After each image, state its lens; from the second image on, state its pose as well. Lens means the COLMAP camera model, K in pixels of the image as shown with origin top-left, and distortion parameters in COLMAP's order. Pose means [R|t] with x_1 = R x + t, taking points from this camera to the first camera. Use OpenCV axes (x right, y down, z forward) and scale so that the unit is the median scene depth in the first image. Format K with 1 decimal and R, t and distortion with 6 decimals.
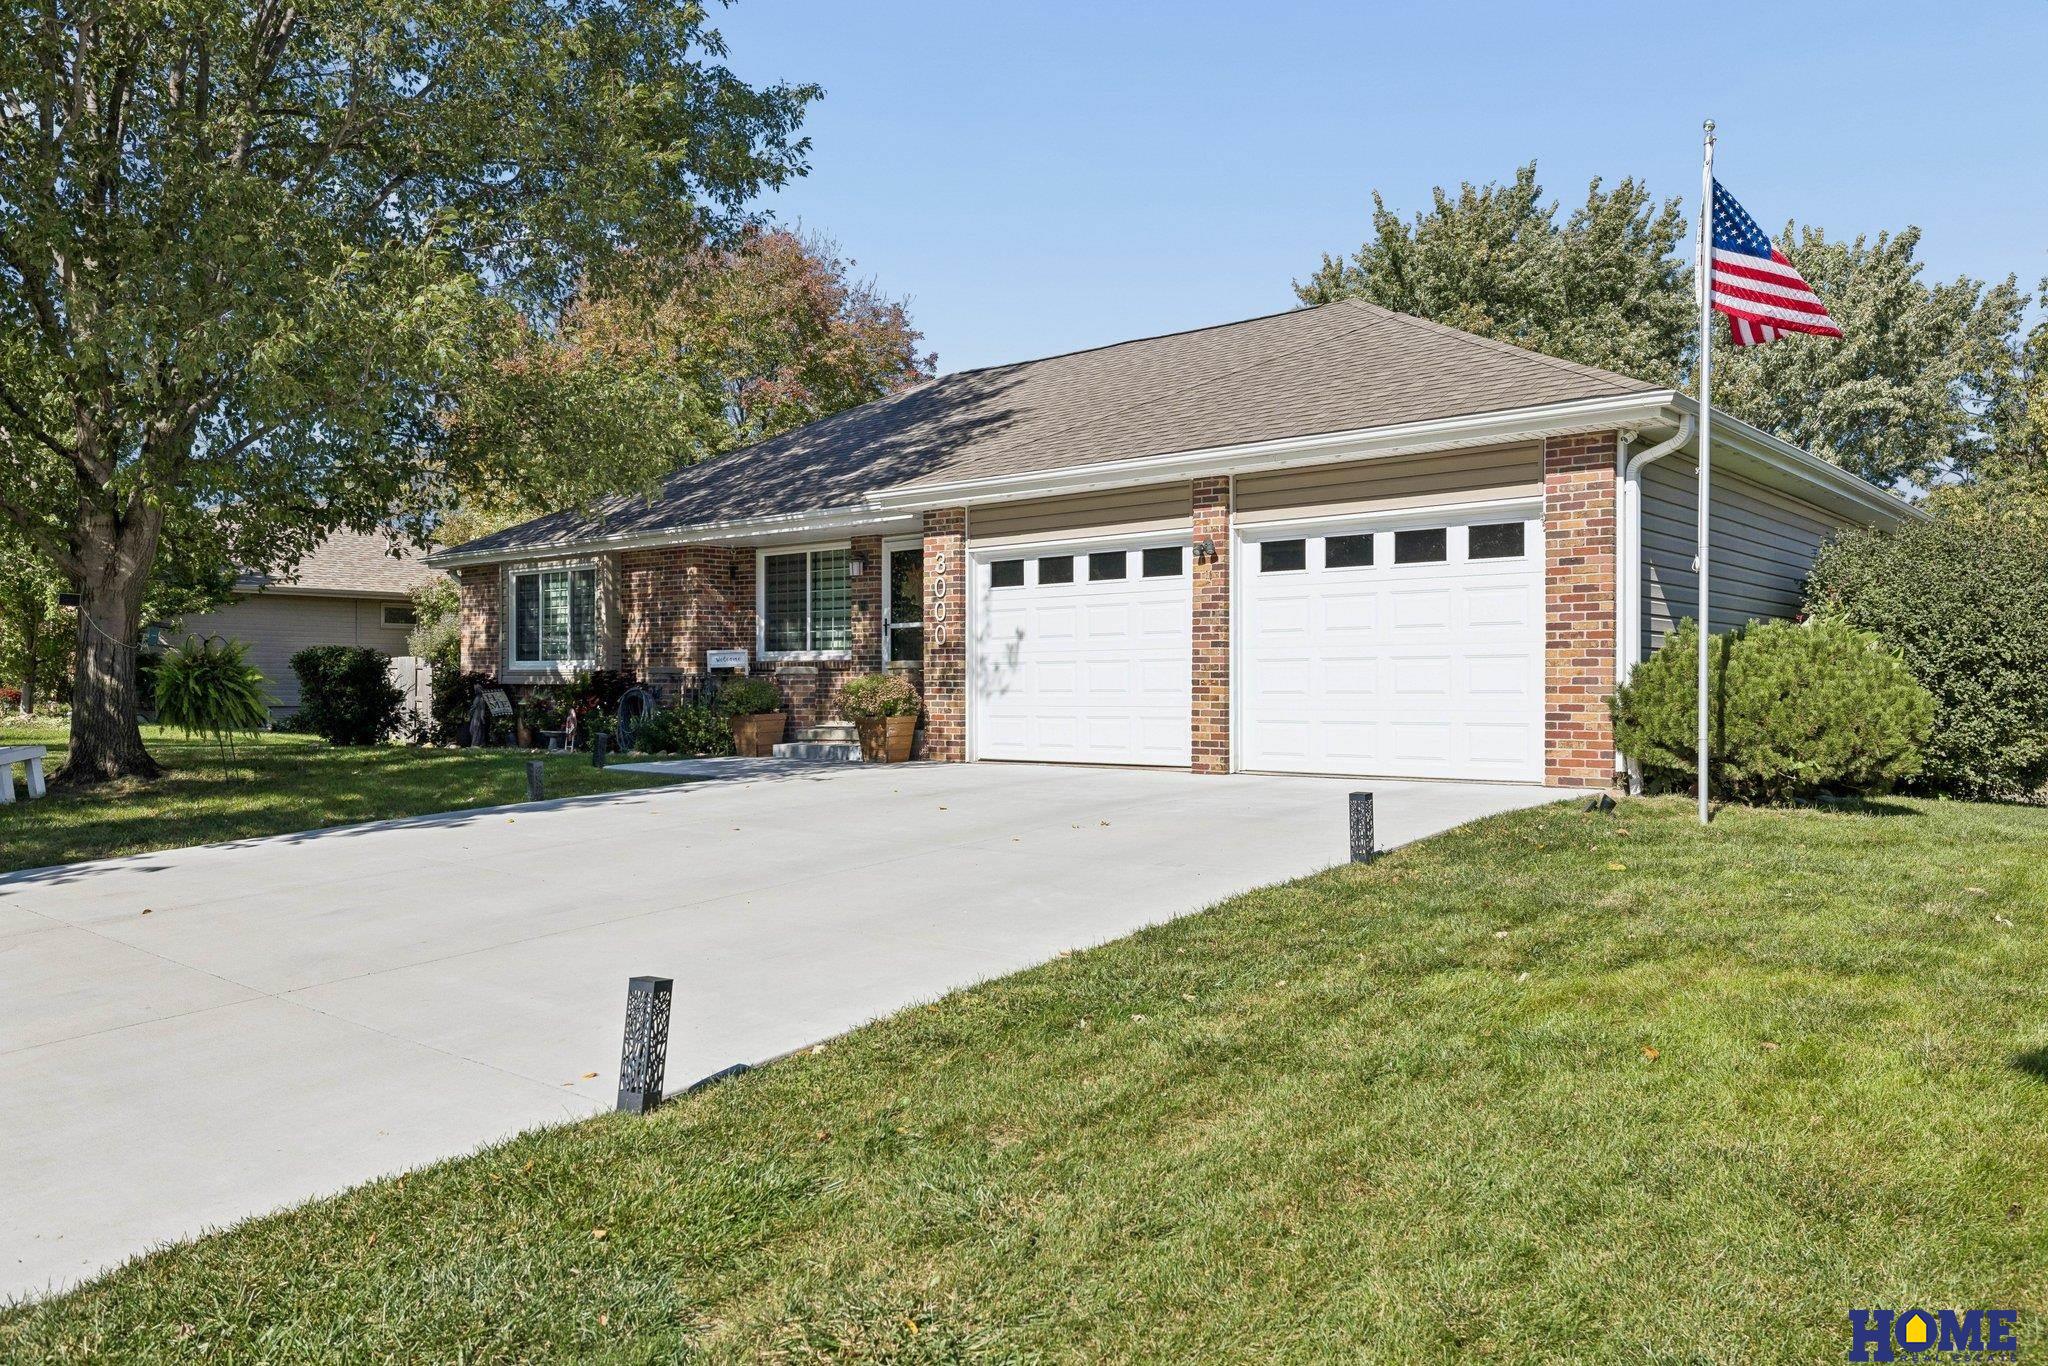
lens RADIAL K [[1445.5, 0, 1017.2], [0, 1445.5, 677.7], [0, 0, 1]] dist [0.003016, 0.001124]
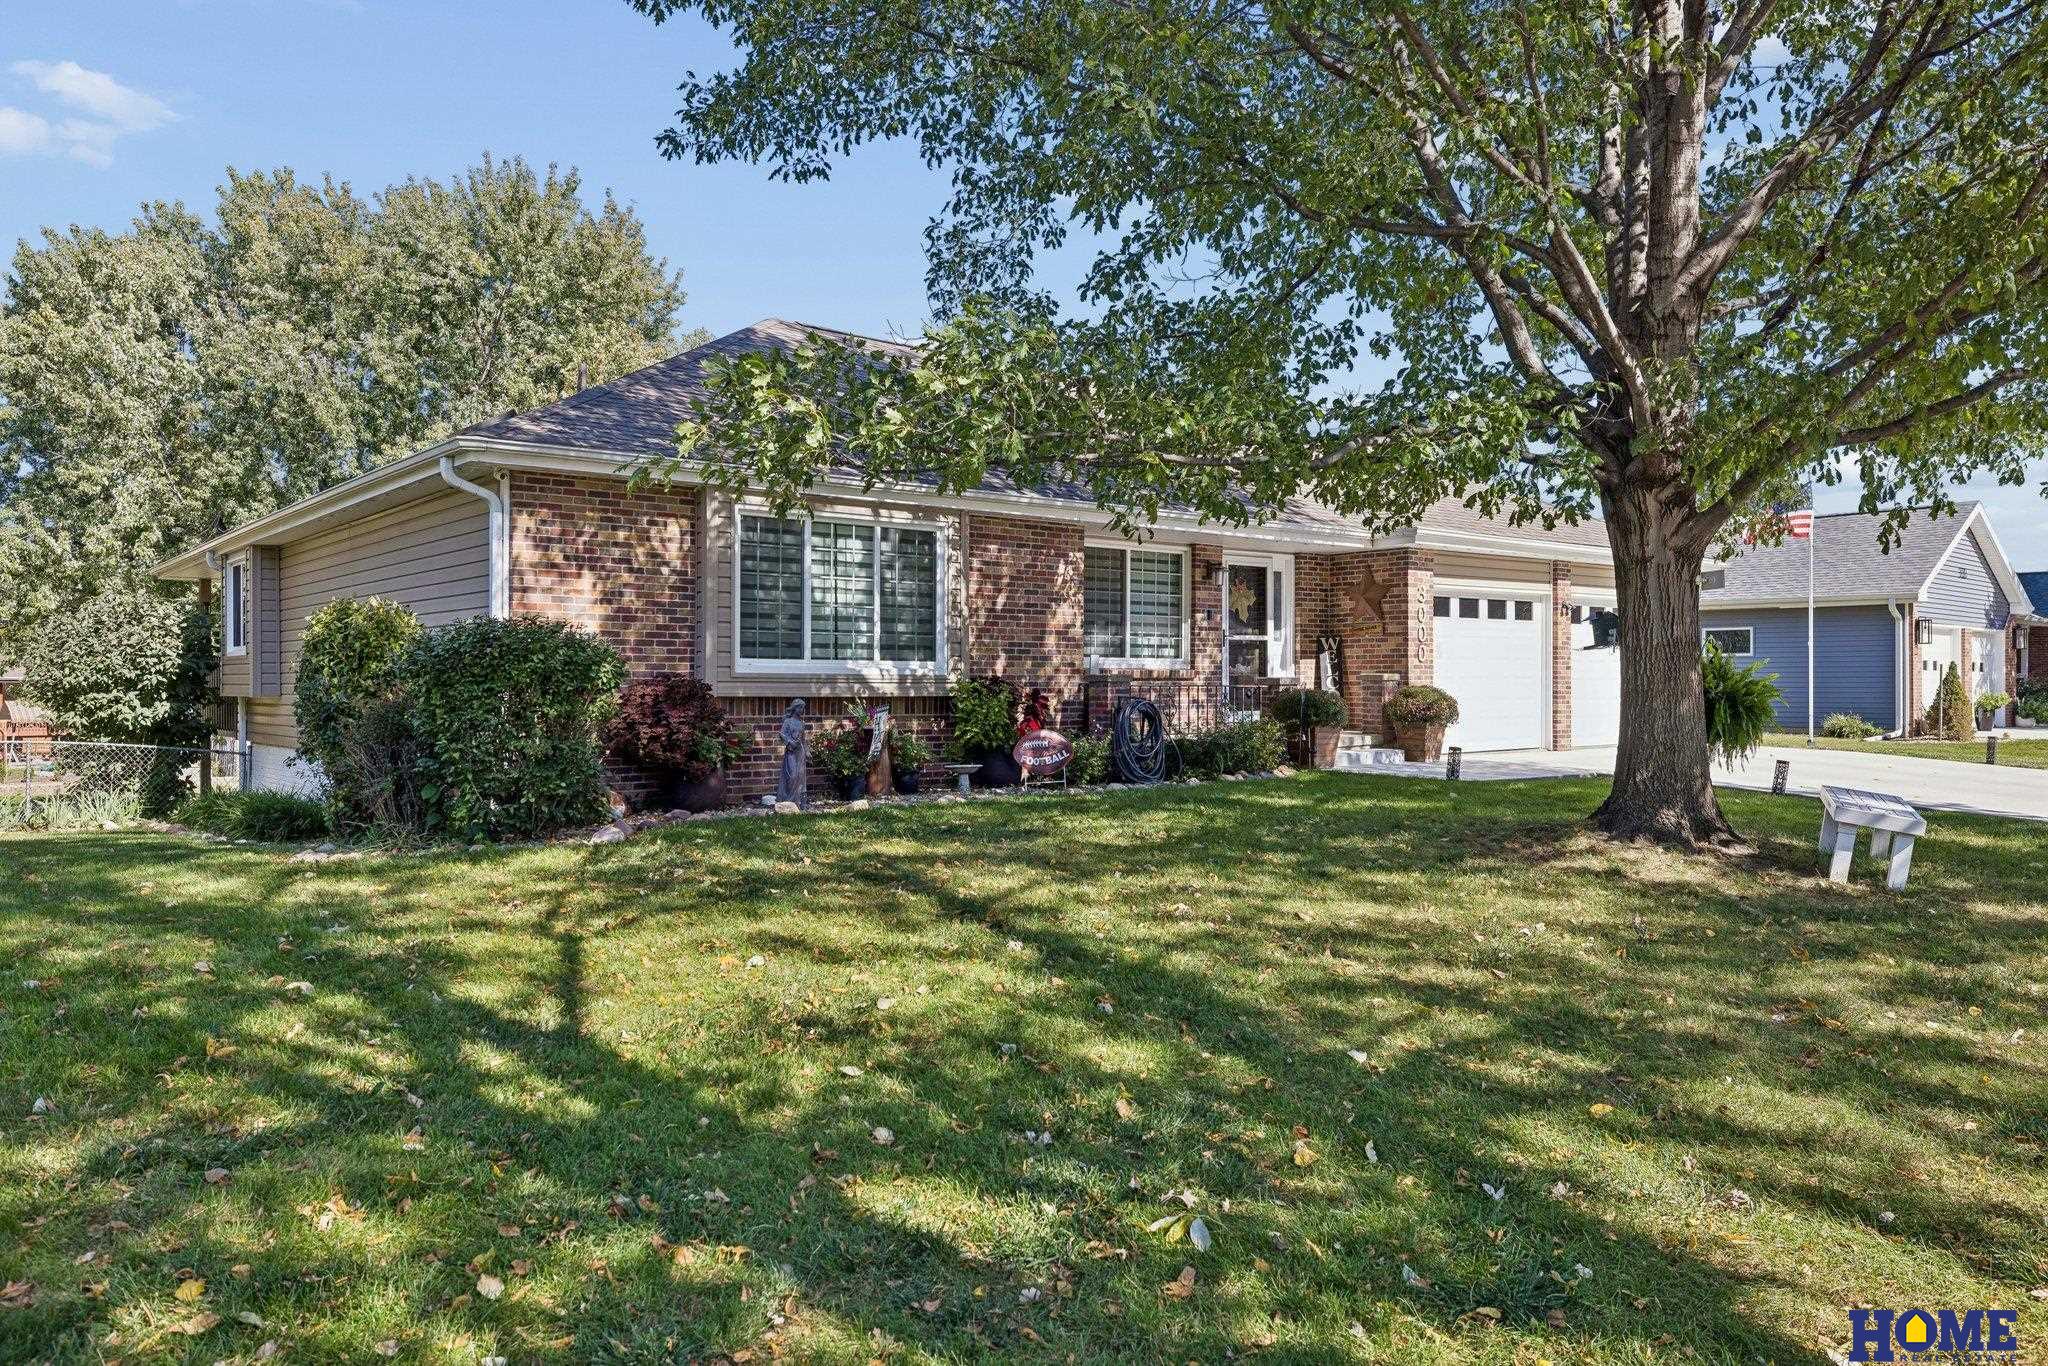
lens RADIAL K [[1445.5, 0, 1025.8], [0, 1445.5, 687.1], [0, 0, 1]] dist [0.003016, 0.001124]
pose [[0.178784, -0.003337, 0.983883, -1.055938], [-0.006638, 0.999967, 0.004598, -0.003869], [-0.983866, -0.007353, 0.178756, 0.901239]]
